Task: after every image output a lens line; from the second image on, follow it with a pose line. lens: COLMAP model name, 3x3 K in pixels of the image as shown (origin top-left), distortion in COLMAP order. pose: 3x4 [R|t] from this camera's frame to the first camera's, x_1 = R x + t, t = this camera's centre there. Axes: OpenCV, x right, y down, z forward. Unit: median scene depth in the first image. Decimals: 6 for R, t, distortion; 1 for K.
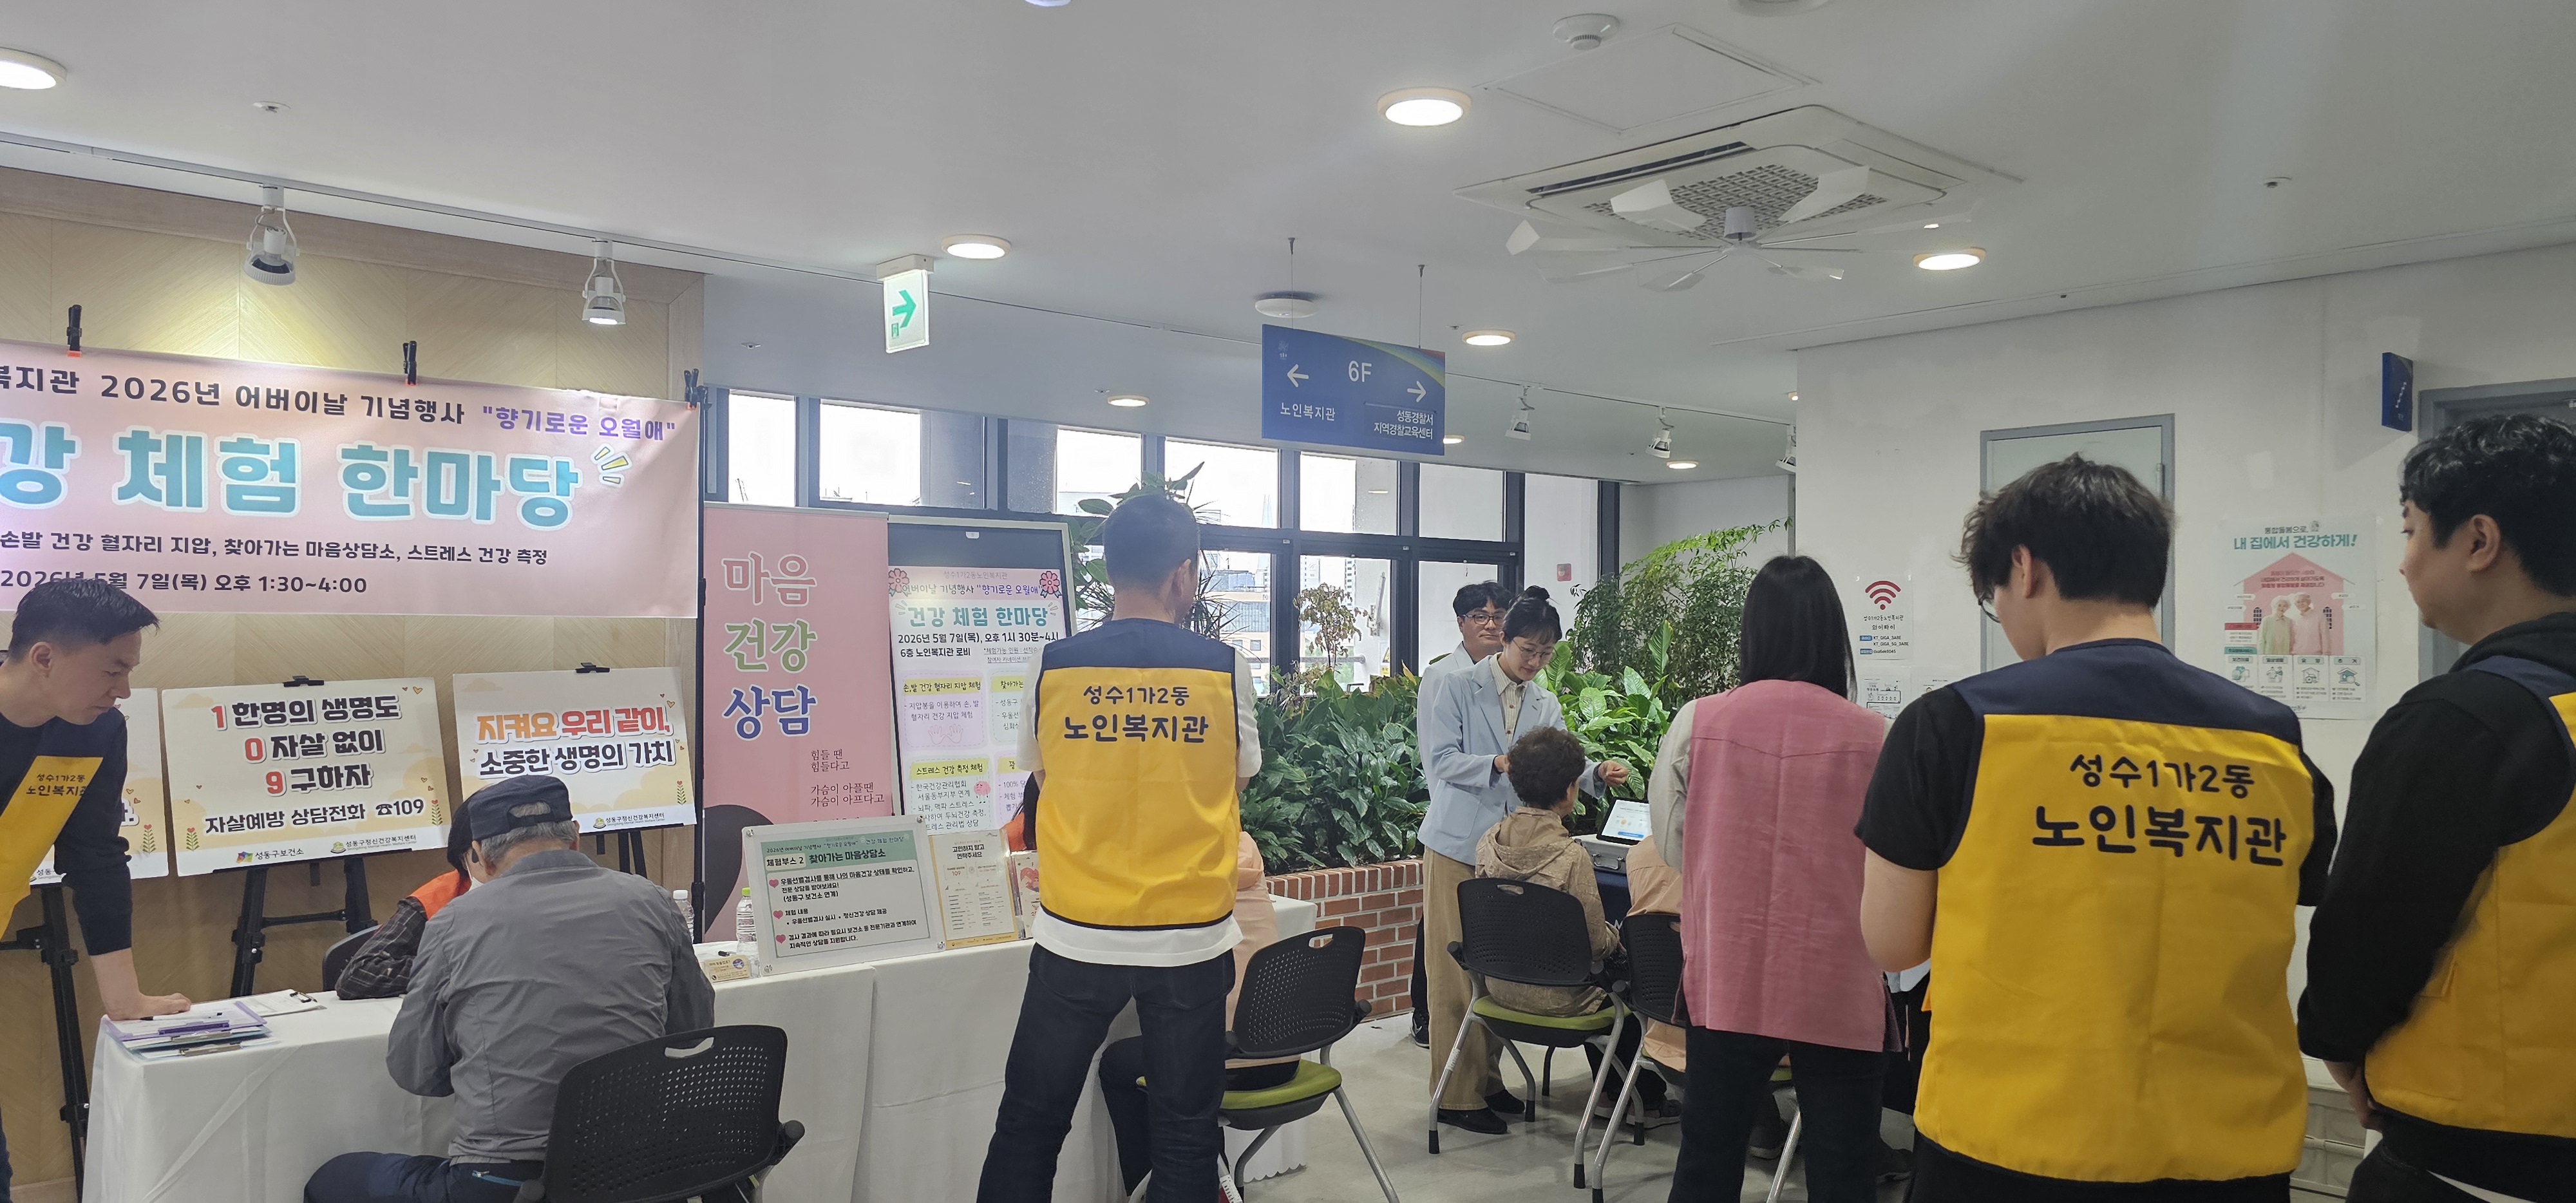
lens RADIAL K [[1724.2, 0, 1292.2], [0, 1724.2, 638.8], [0, 0, 1]] dist [0.071449, -0.073529]
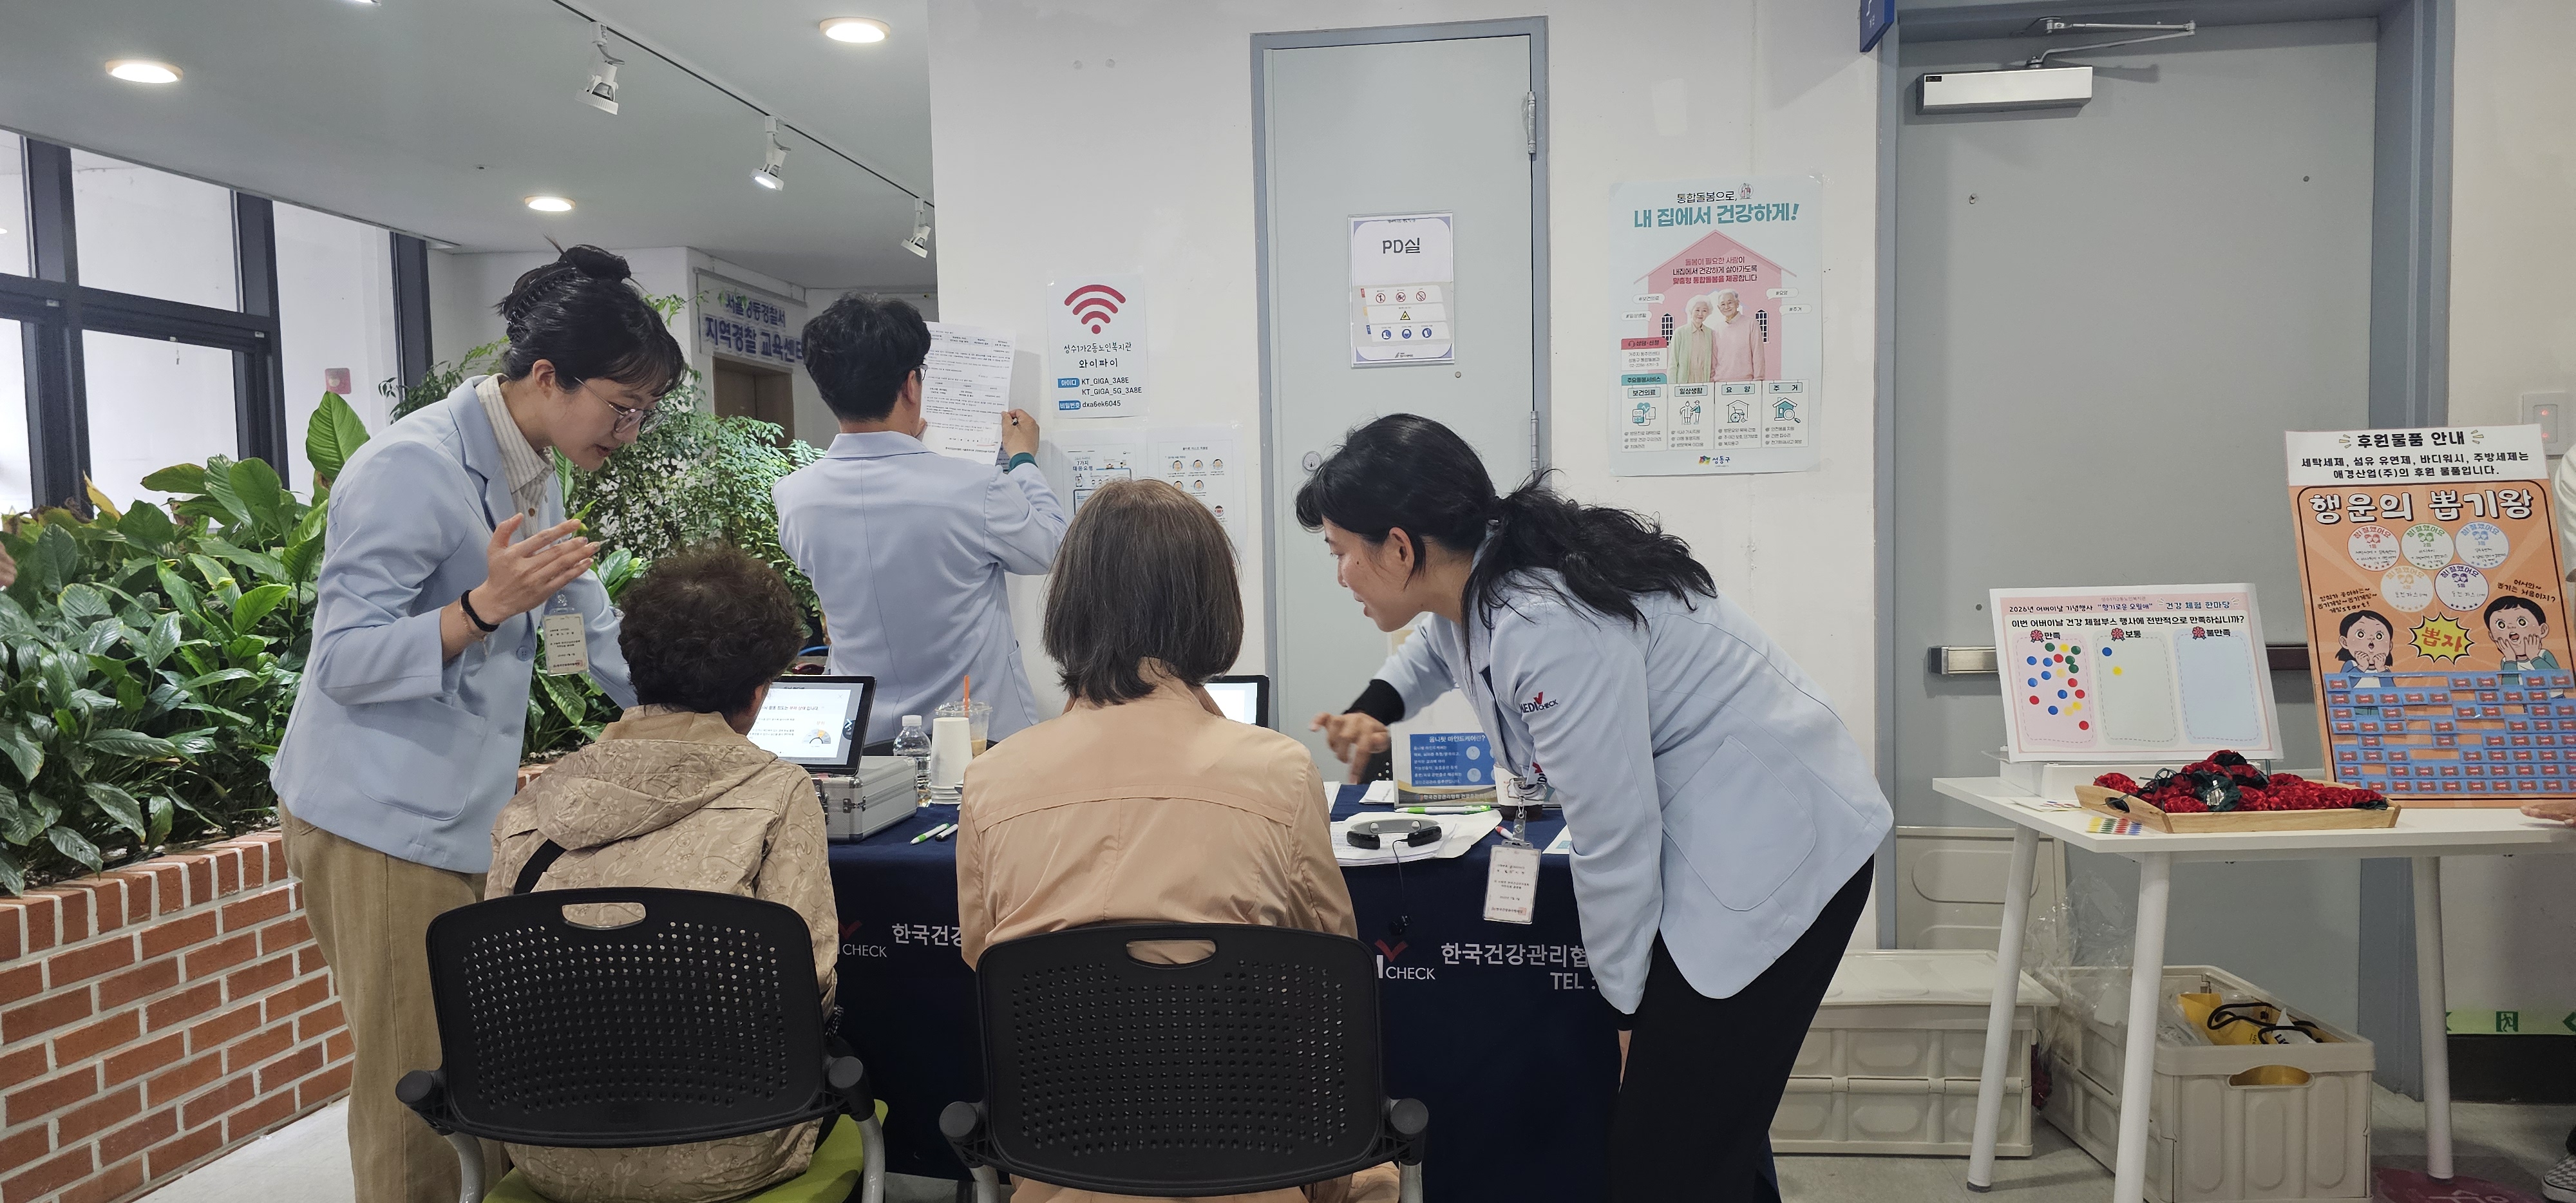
lens RADIAL K [[1724.2, 0, 1292.2], [0, 1724.2, 638.8], [0, 0, 1]] dist [0.071449, -0.073529]
pose [[0.762298, -0.063780, 0.644077, -0.001239], [0.027985, 0.997450, 0.065651, 0.046440], [-0.646621, -0.032021, 0.762139, 0.448682]]
